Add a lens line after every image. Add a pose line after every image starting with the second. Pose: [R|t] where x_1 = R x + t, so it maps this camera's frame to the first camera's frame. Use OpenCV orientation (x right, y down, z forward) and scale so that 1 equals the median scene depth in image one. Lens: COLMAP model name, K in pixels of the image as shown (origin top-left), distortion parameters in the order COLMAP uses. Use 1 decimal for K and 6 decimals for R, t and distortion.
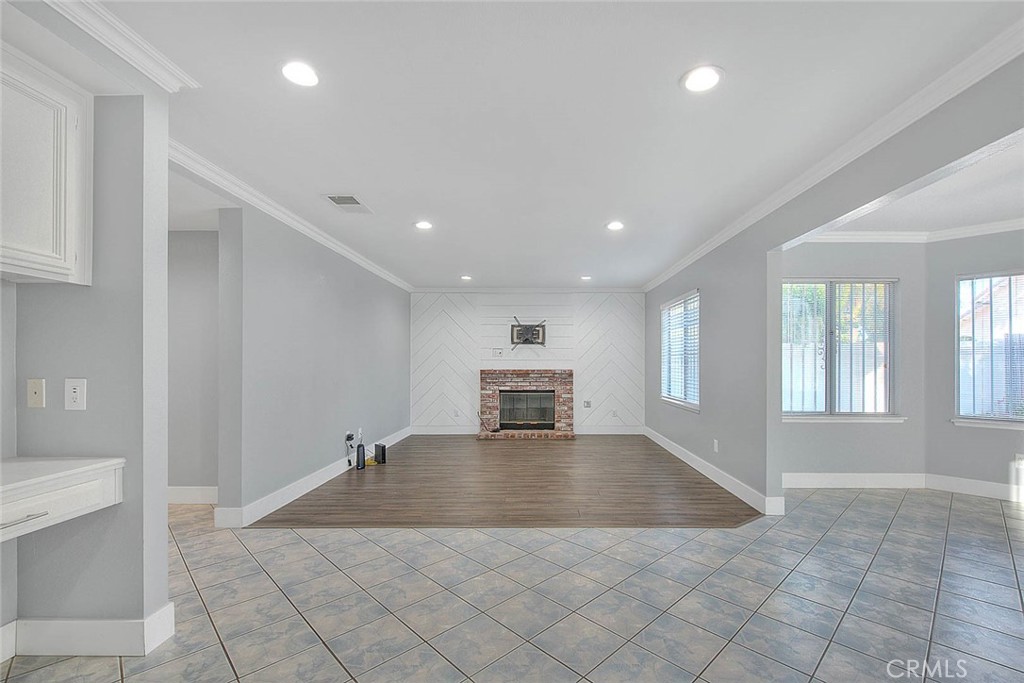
lens RADIAL K [[442.0, 0, 547.0], [0, 442.0, 362.8], [0, 0, 1]] dist [-0.001274, -0.000130]
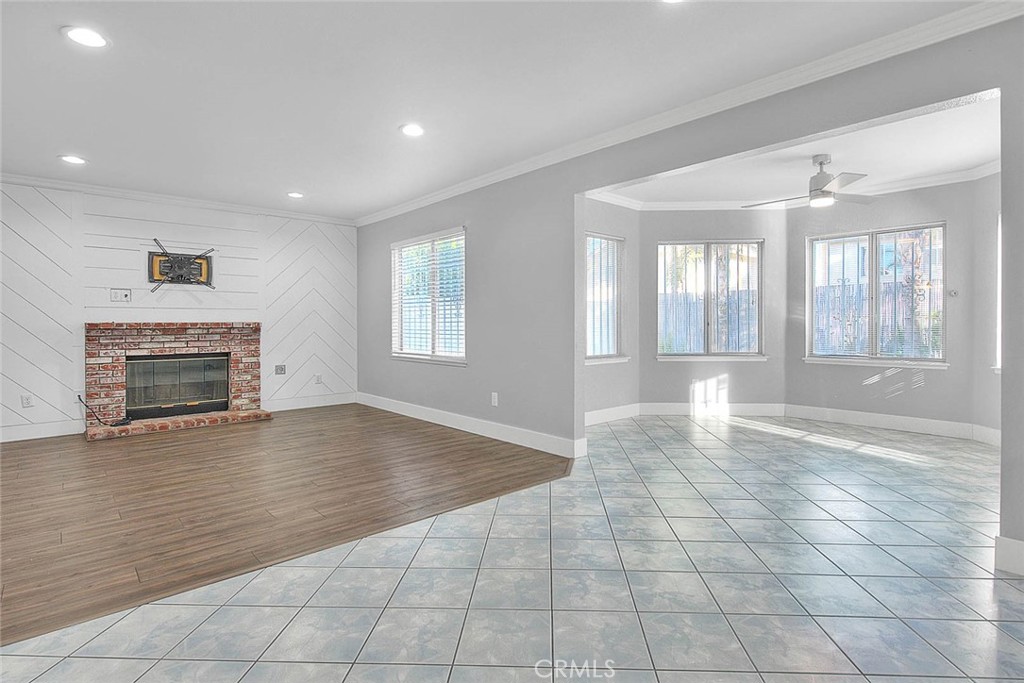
lens RADIAL K [[501.2, 0, 528.5], [0, 501.2, 325.7], [0, 0, 1]] dist [0.002756, 0.000732]
pose [[0.741347, -0.007441, 0.671080, -0.162567], [0.004735, 0.999972, 0.005857, 0.018141], [-0.671105, -0.001164, 0.741362, 0.110626]]
